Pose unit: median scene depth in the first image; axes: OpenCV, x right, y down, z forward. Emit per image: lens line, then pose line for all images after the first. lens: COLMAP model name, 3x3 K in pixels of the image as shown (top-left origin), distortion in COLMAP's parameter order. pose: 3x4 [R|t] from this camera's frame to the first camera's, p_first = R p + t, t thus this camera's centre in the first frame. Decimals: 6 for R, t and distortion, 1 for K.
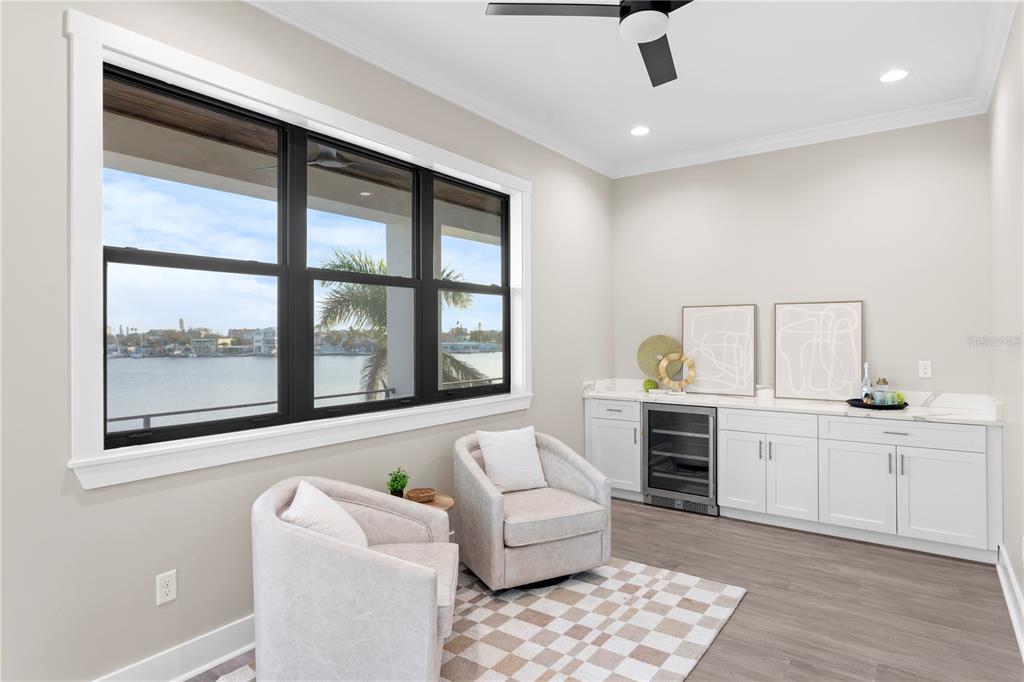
lens RADIAL K [[587.3, 0, 509.8], [0, 587.3, 336.3], [0, 0, 1]] dist [-0.022309, 0.001144]
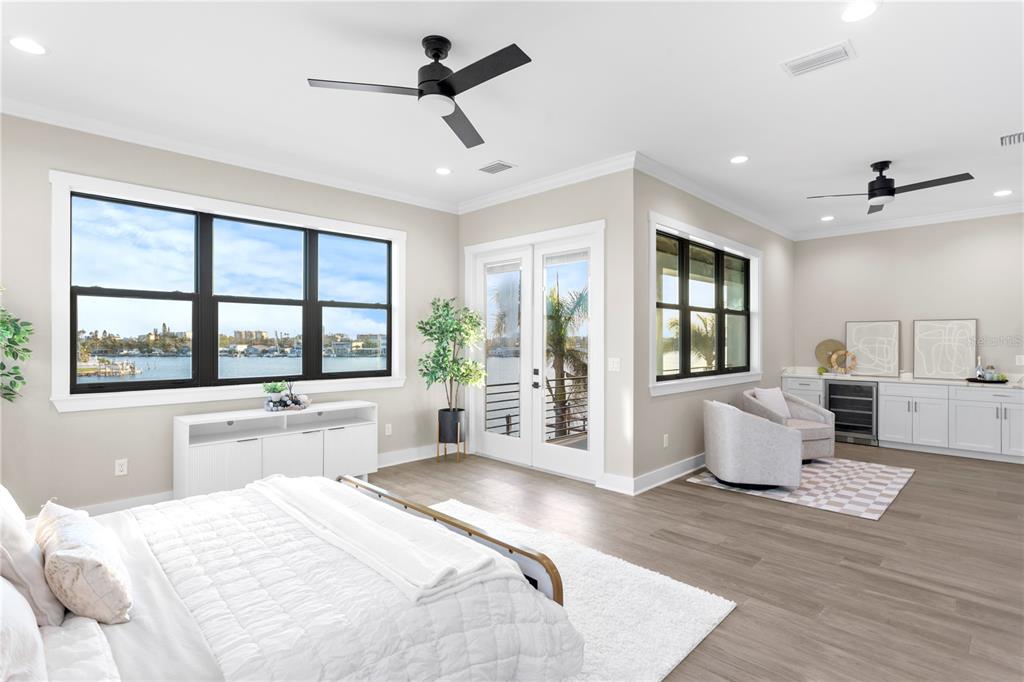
lens RADIAL K [[516.1, 0, 512.1], [0, 516.1, 339.1], [0, 0, 1]] dist [-0.003297, -0.000719]
pose [[0.987688, 0.004833, -0.156359, -0.449139], [-0.005513, 0.999977, -0.003912, 0.008938], [0.156337, 0.004726, 0.987692, -0.622609]]
